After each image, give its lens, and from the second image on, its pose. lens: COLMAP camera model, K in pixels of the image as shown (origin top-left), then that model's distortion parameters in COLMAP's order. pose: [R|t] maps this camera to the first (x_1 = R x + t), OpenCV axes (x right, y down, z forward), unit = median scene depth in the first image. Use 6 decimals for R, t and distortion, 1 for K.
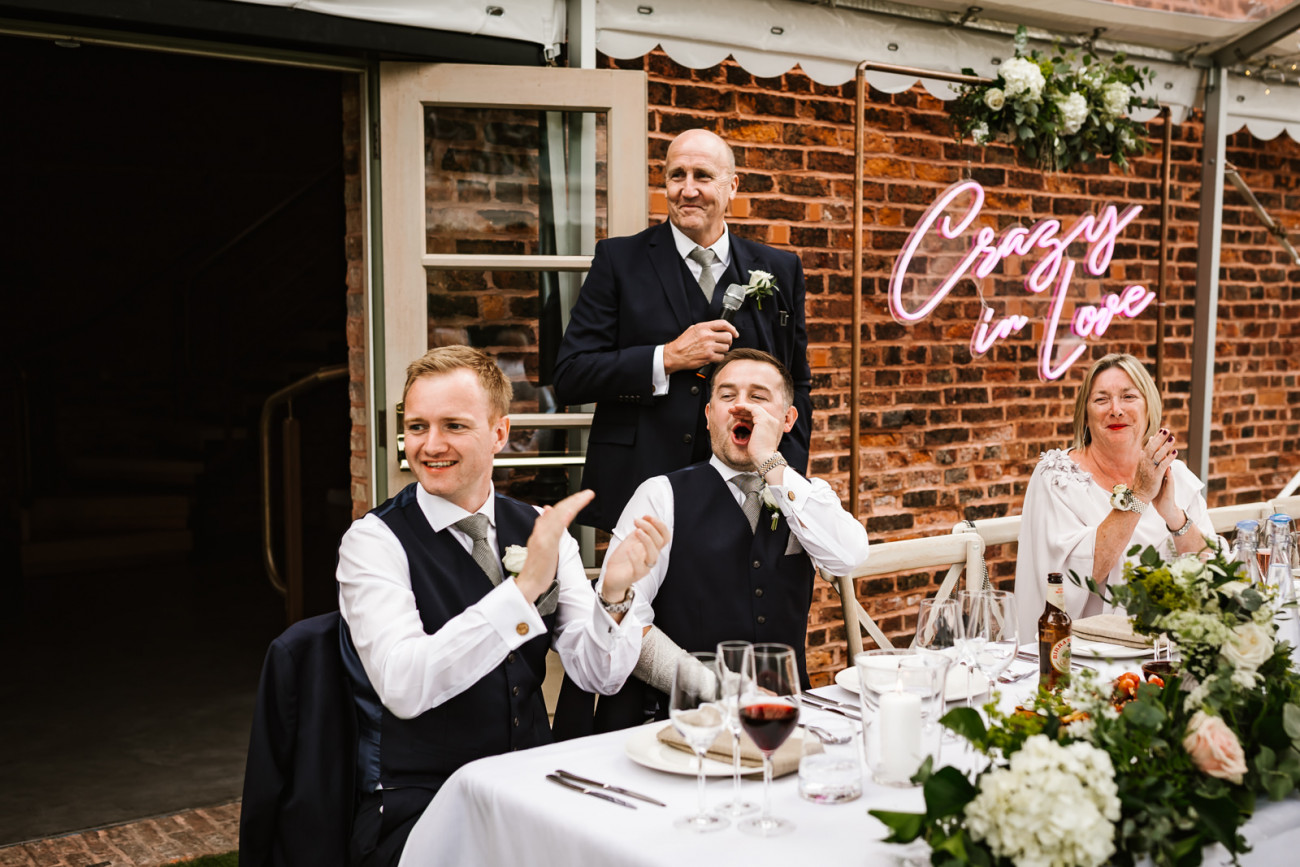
lens RADIAL K [[1786.9, 0, 649.9], [0, 1786.9, 386.2], [0, 0, 1]] dist [0.010751, 0.029308]
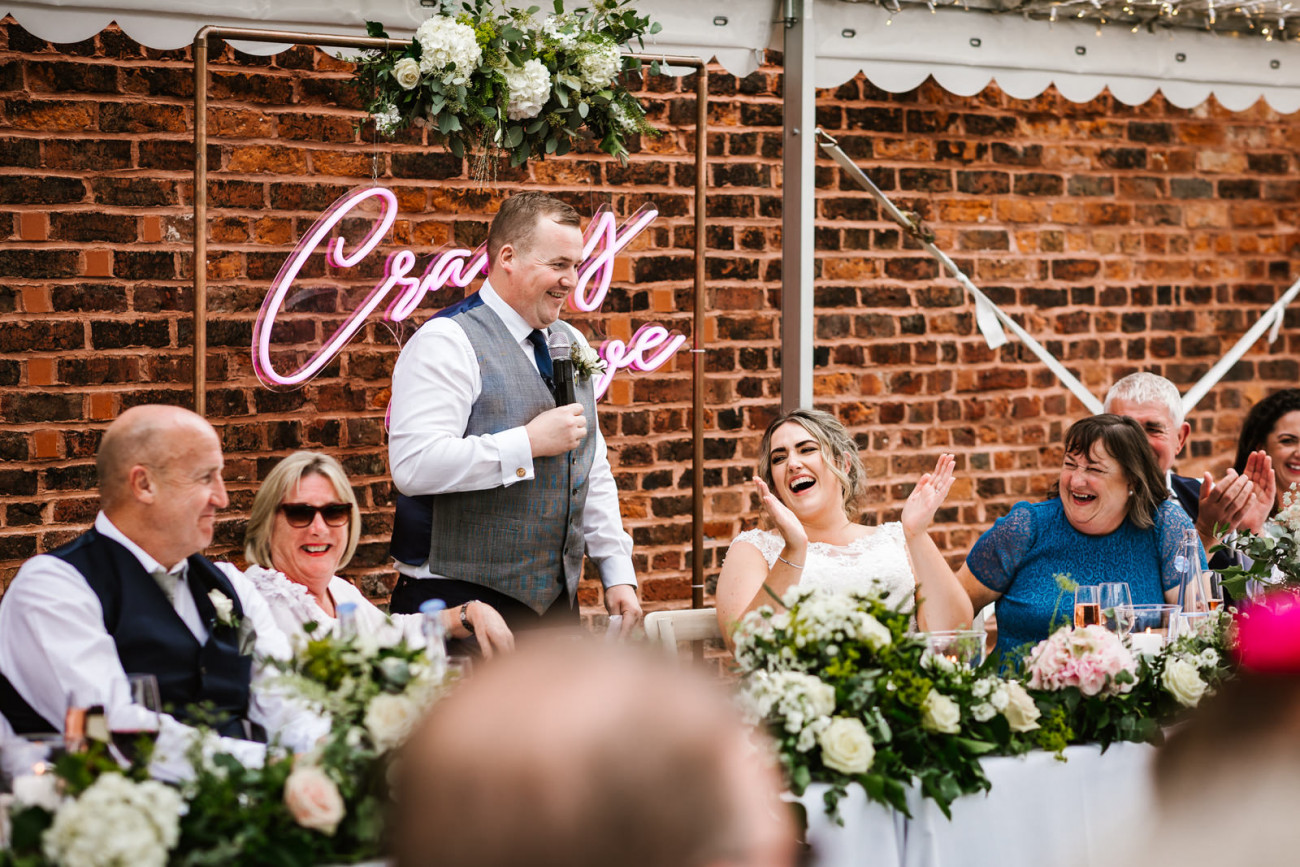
lens RADIAL K [[1786.9, 0, 649.9], [0, 1786.9, 386.2], [0, 0, 1]] dist [0.010751, 0.029308]
pose [[0.923581, -0.018393, 0.382961, 0.004982], [0.033423, 0.998909, -0.032629, -0.009143], [-0.381943, 0.042935, 0.923188, 0.326781]]
